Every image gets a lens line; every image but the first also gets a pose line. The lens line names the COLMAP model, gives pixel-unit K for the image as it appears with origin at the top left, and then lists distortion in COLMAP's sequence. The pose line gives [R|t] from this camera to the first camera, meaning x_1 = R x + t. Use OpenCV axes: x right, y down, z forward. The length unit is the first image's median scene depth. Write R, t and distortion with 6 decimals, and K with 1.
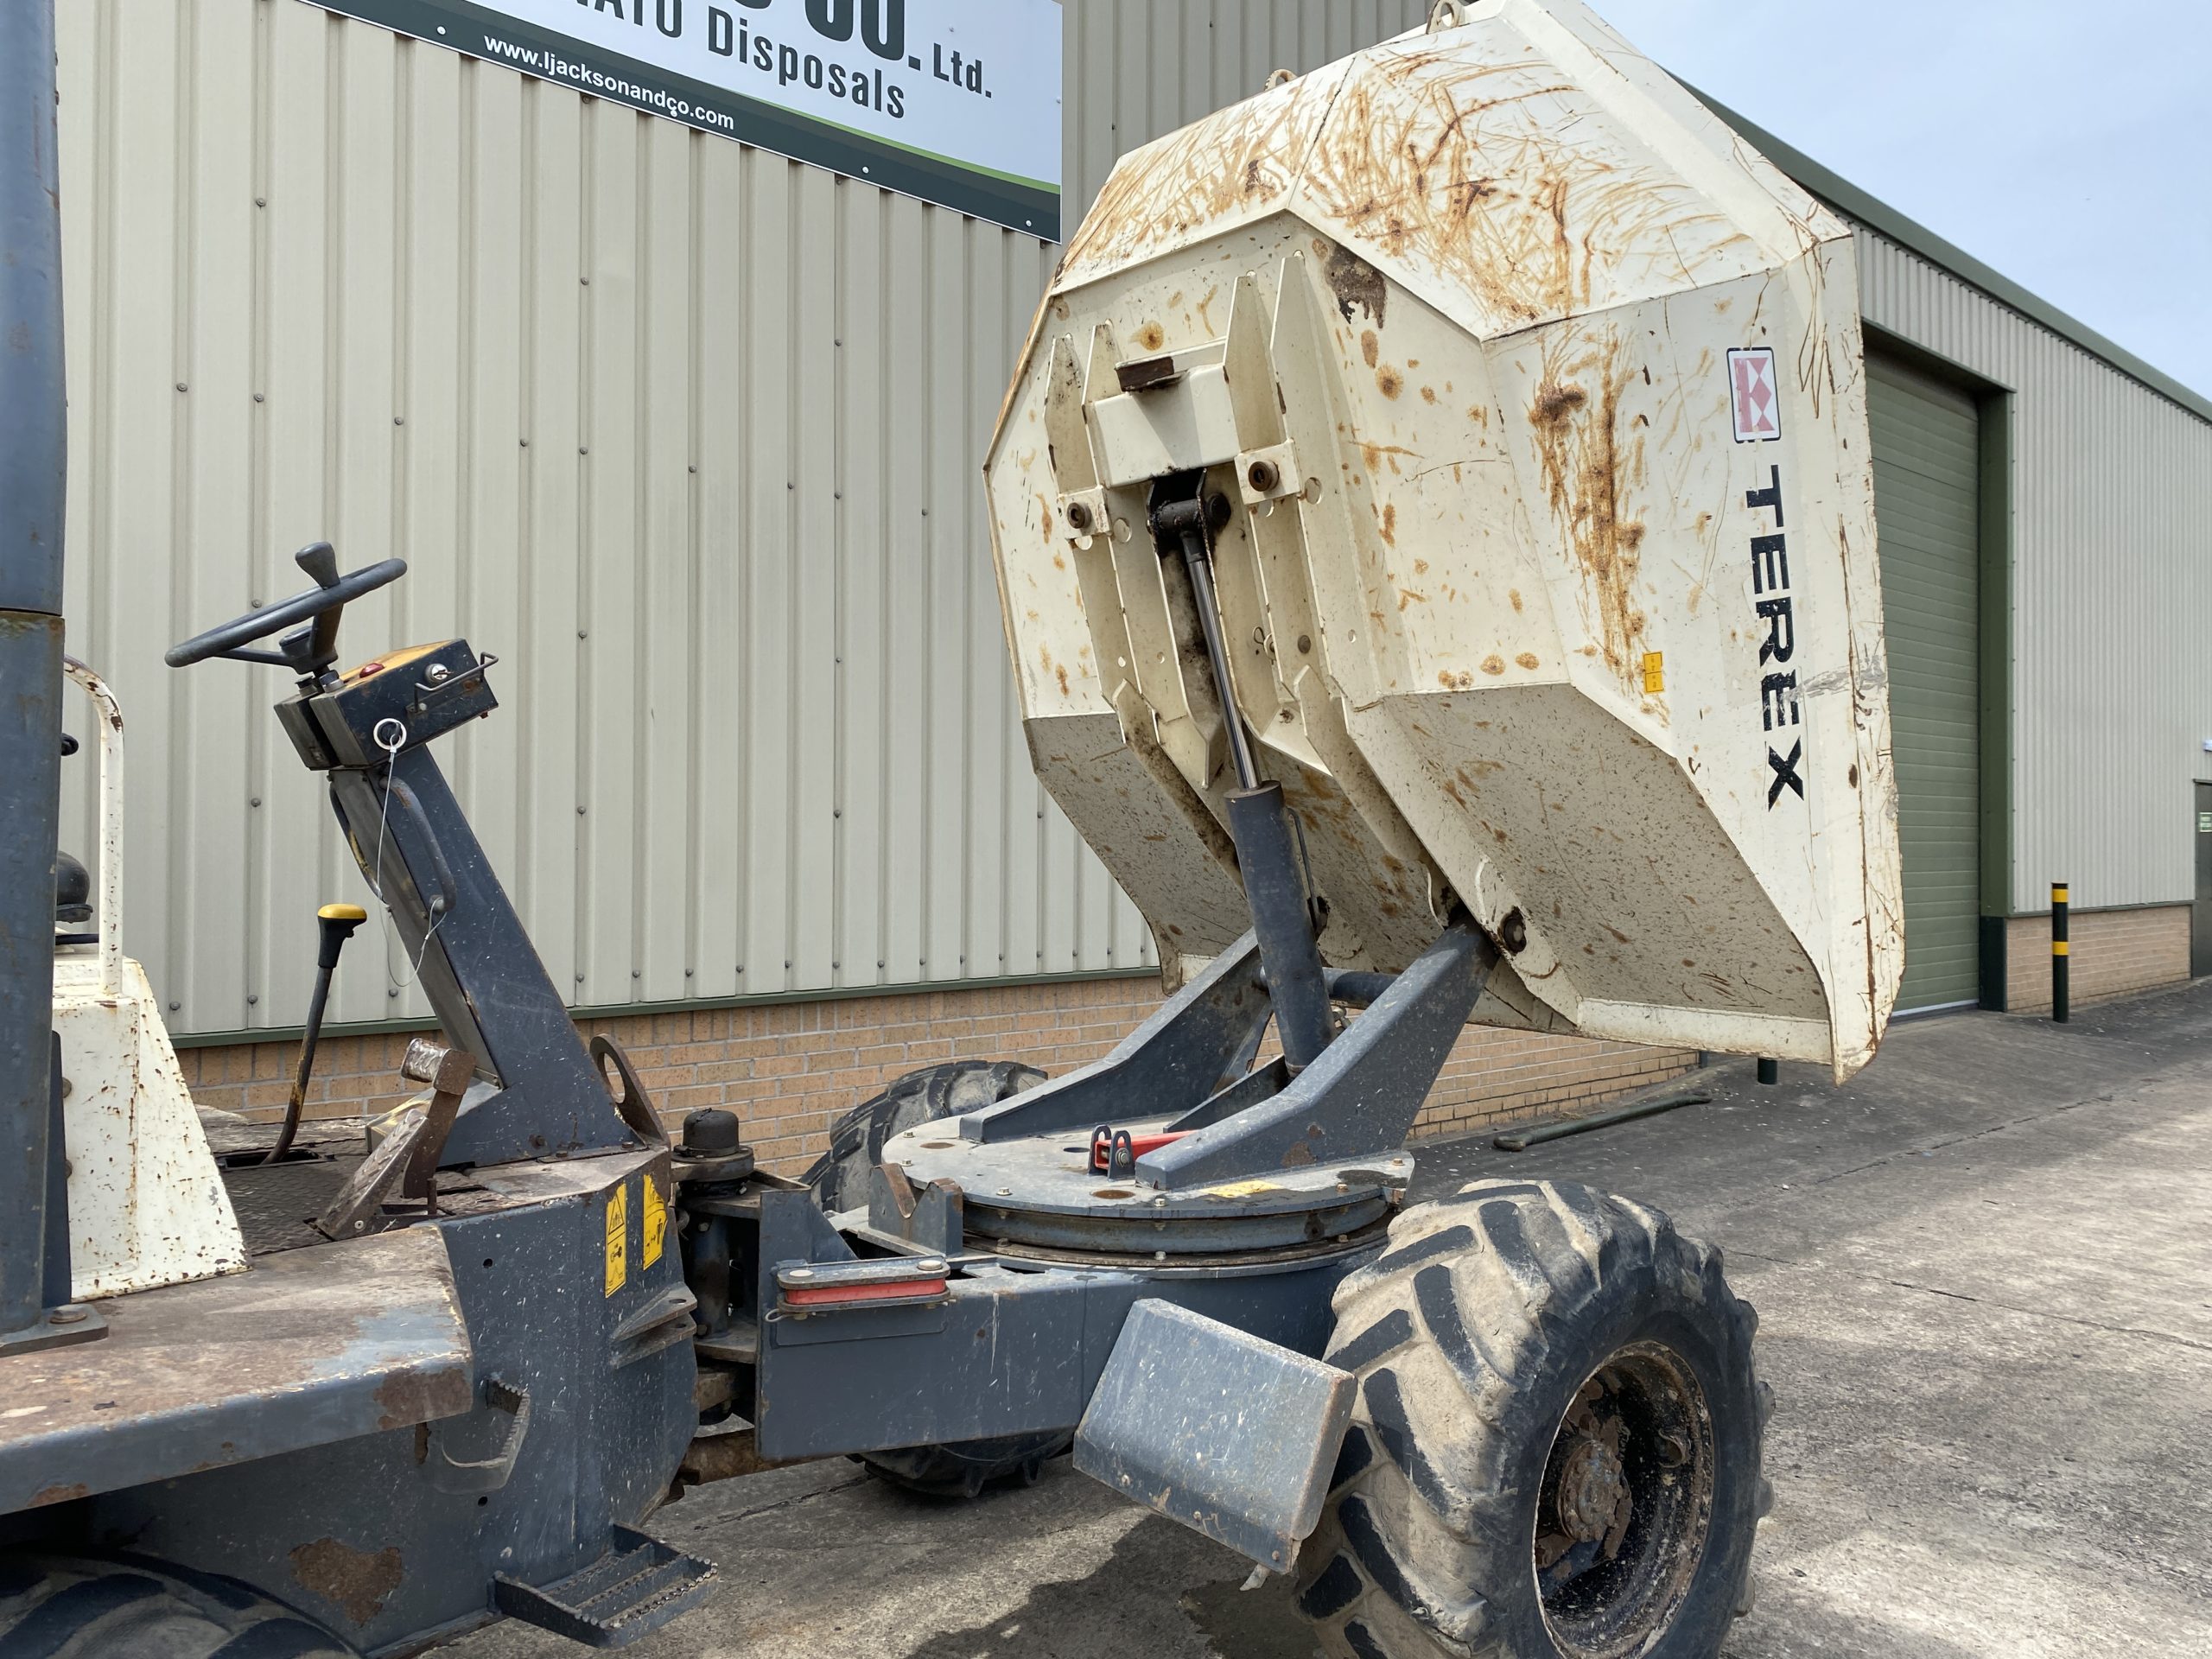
lens RADIAL K [[1688.5, 0, 1095.0], [0, 1688.5, 807.5], [0, 0, 1]] dist [0.021799, -0.019025]
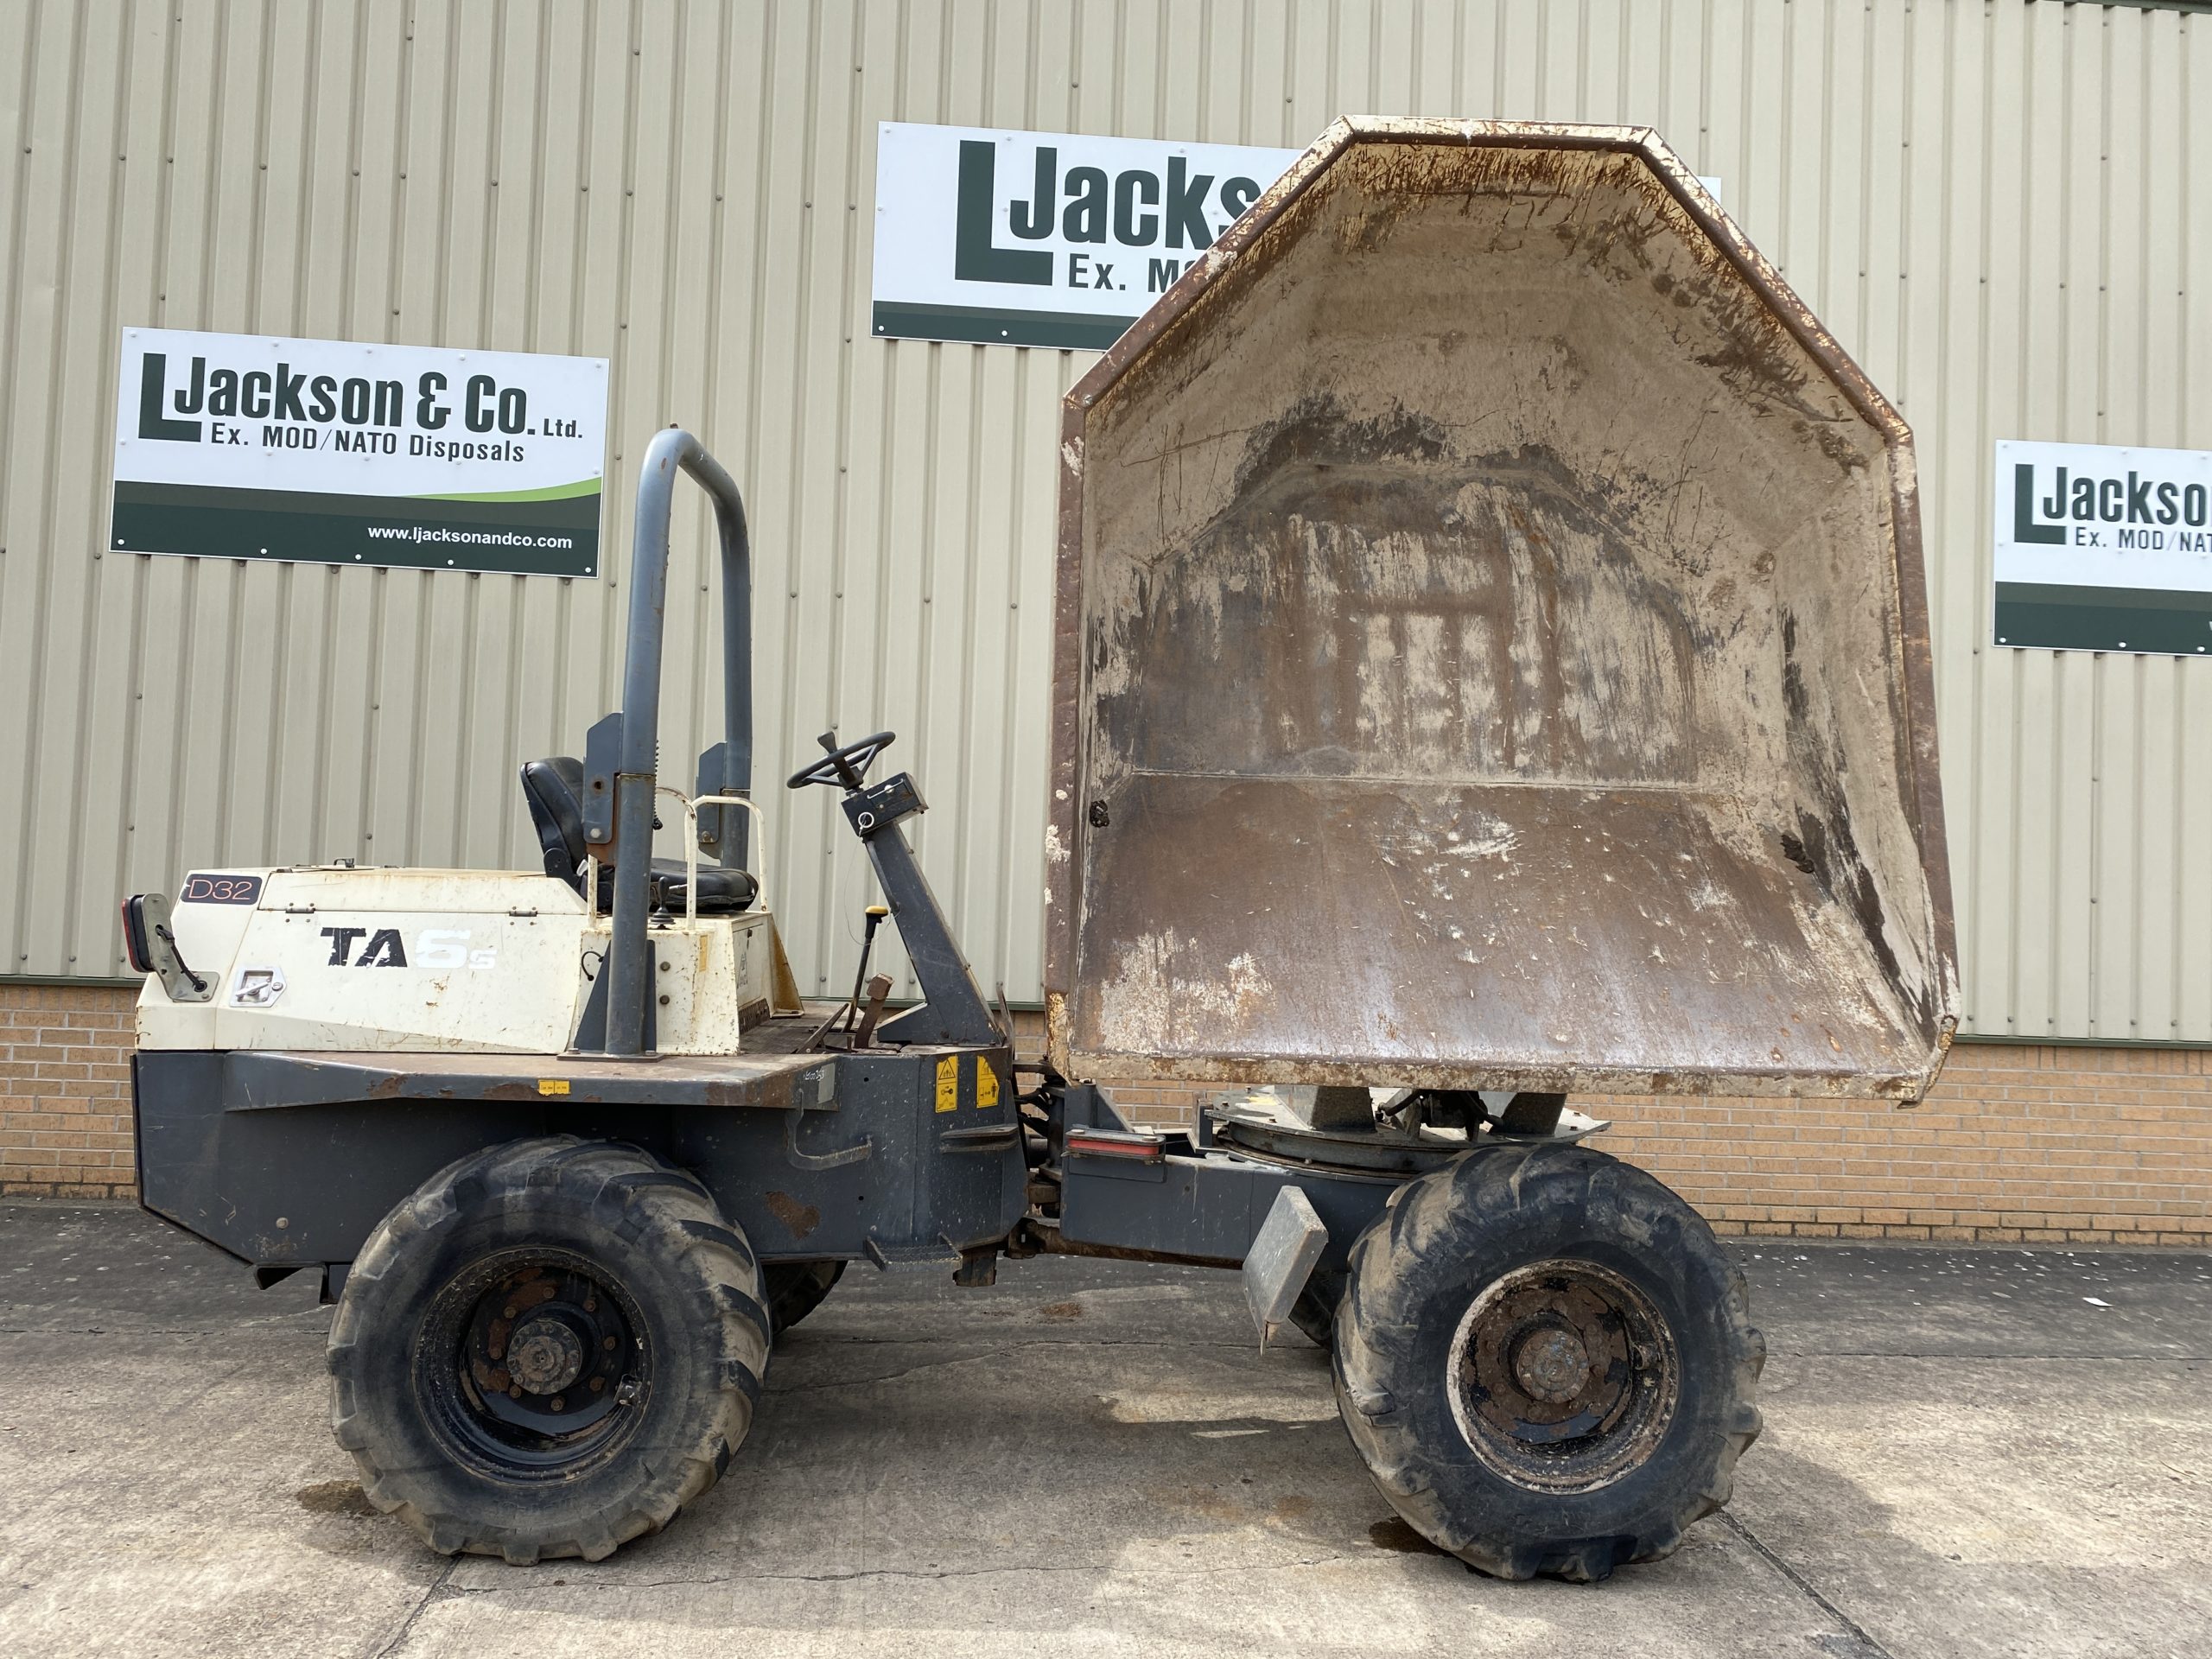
lens RADIAL K [[1688.5, 0, 1117.8], [0, 1688.5, 817.8], [0, 0, 1]] dist [0.021799, -0.019025]
pose [[0.786655, -0.002391, -0.617389, 0.429689], [-0.021640, 0.999271, -0.031443, 0.004427], [0.617014, 0.038095, 0.786030, -0.159460]]
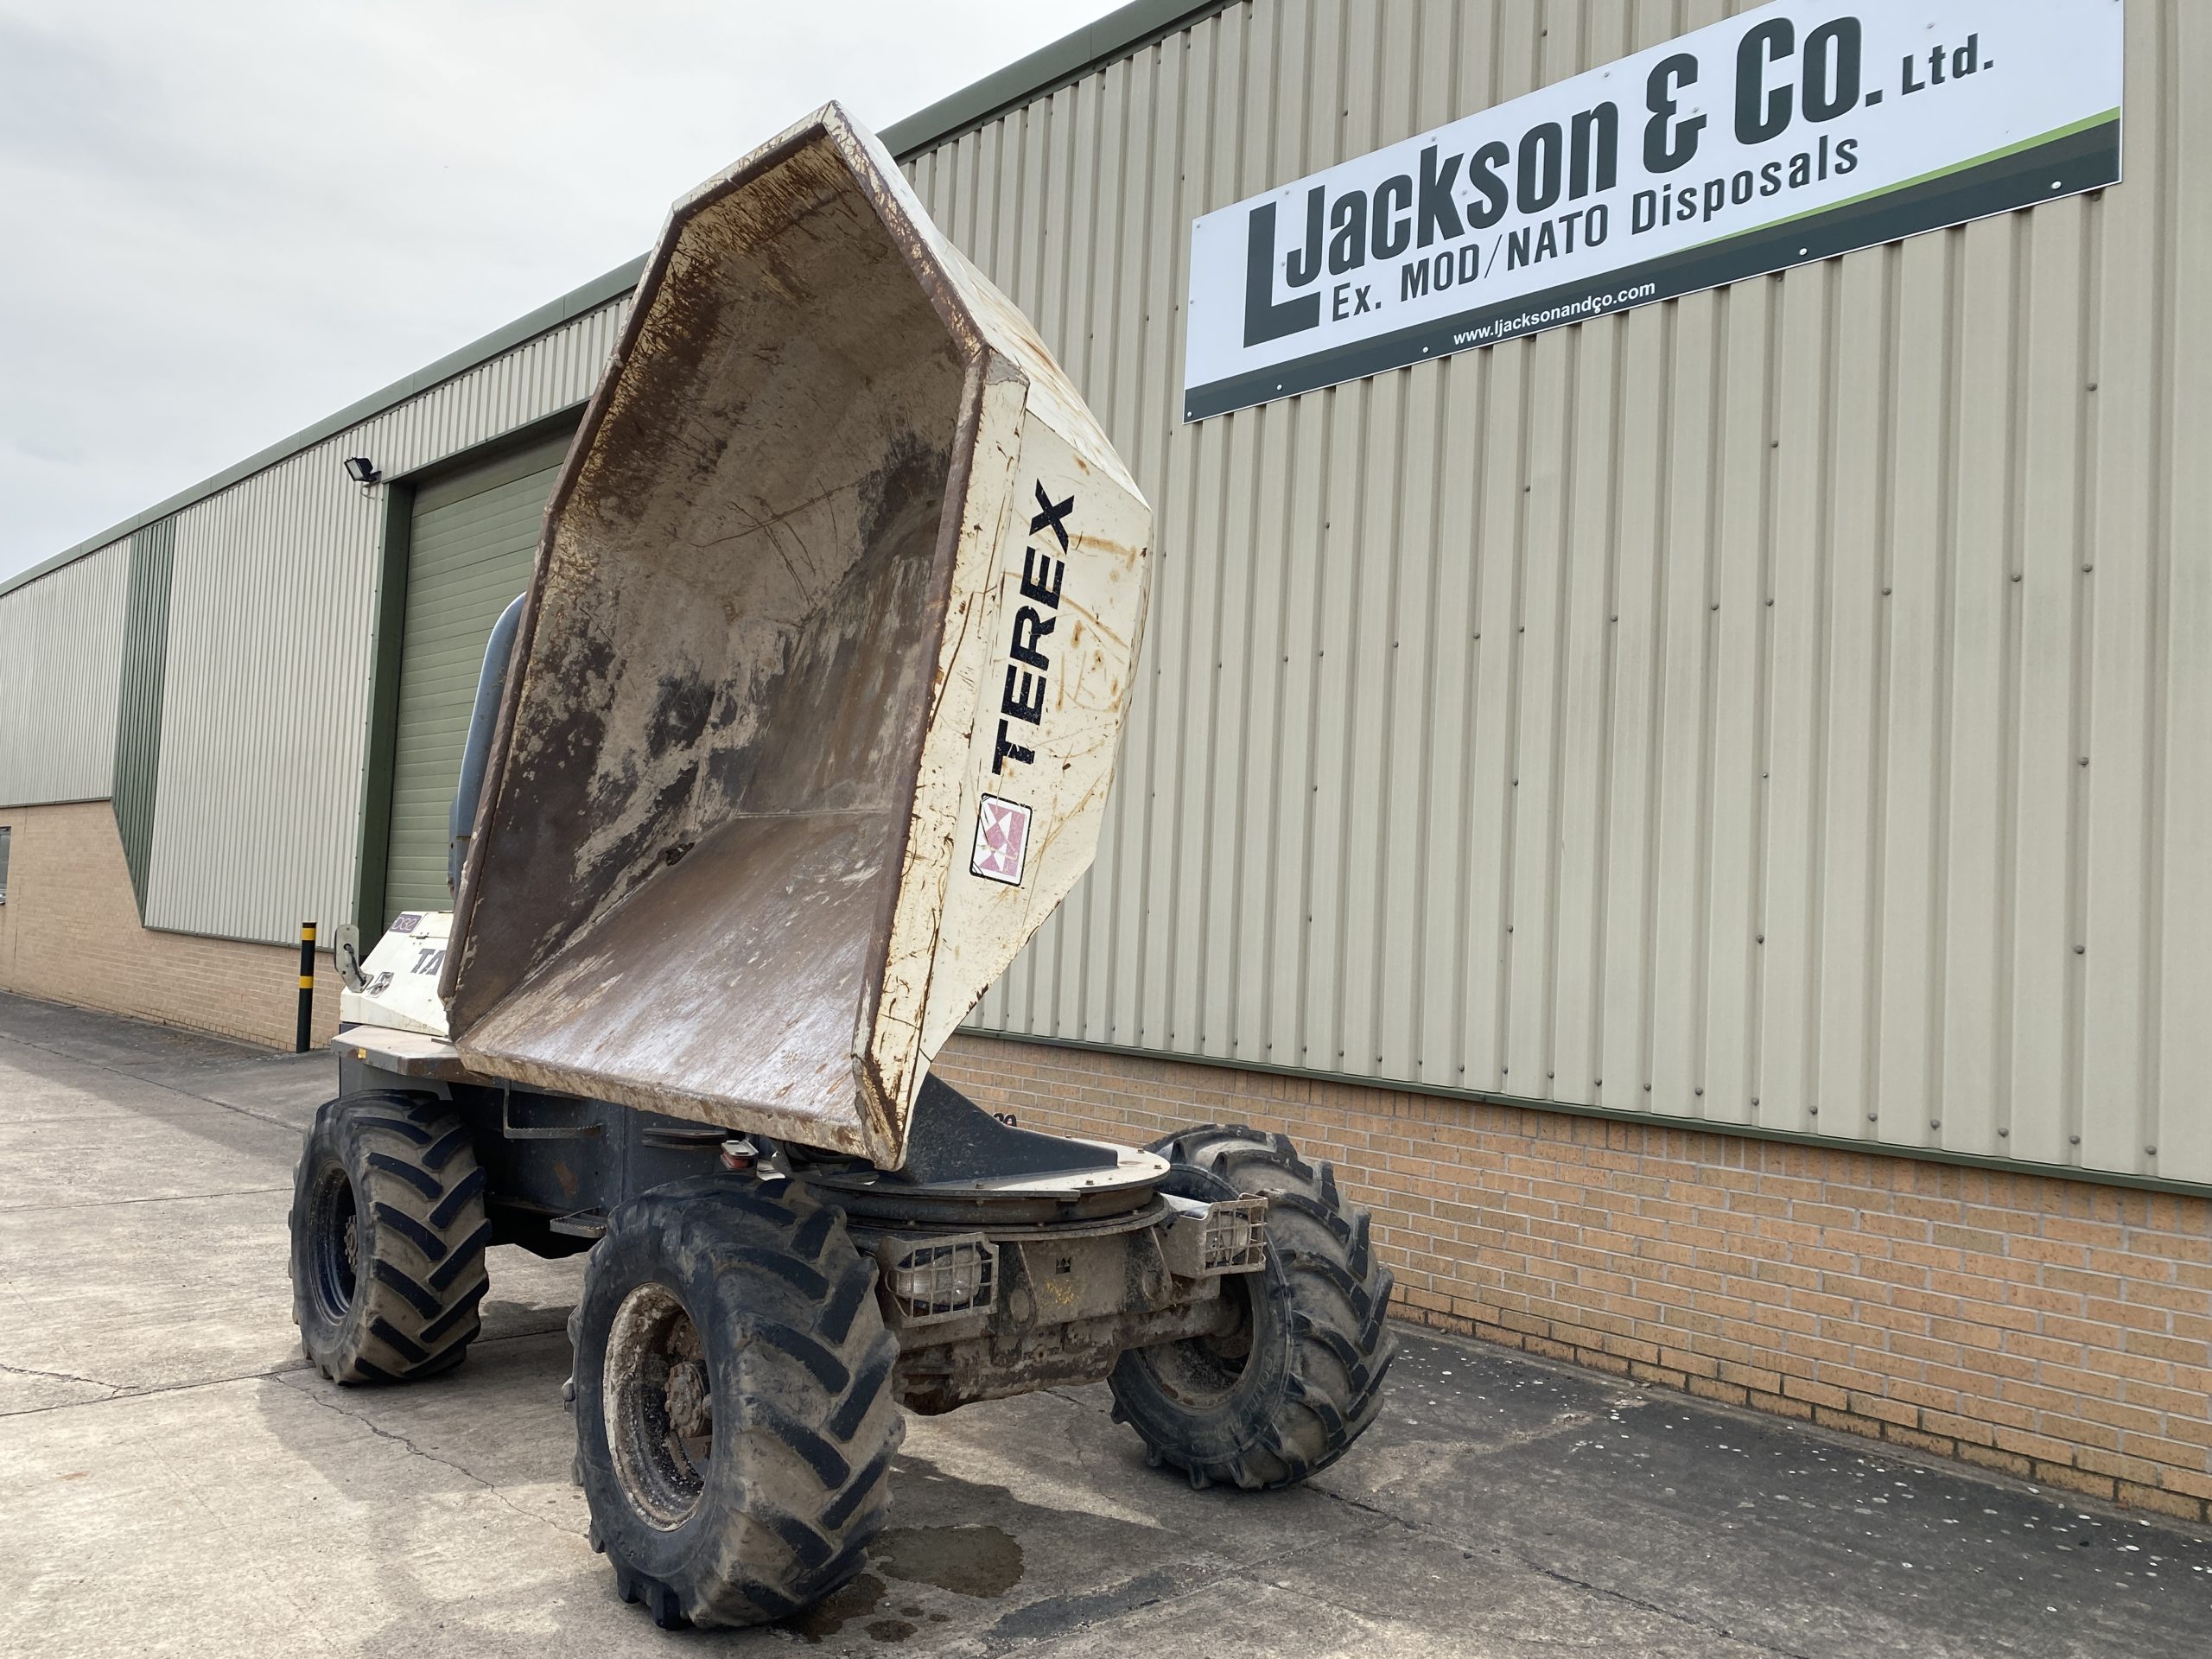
lens RADIAL K [[1688.5, 0, 1083.2], [0, 1688.5, 845.0], [0, 0, 1]] dist [0.021799, -0.019025]
pose [[0.009733, -0.051275, -0.998637, 0.824505], [-0.031880, 0.998161, -0.051561, 0.012213], [0.999444, 0.032338, 0.008080, 0.640897]]
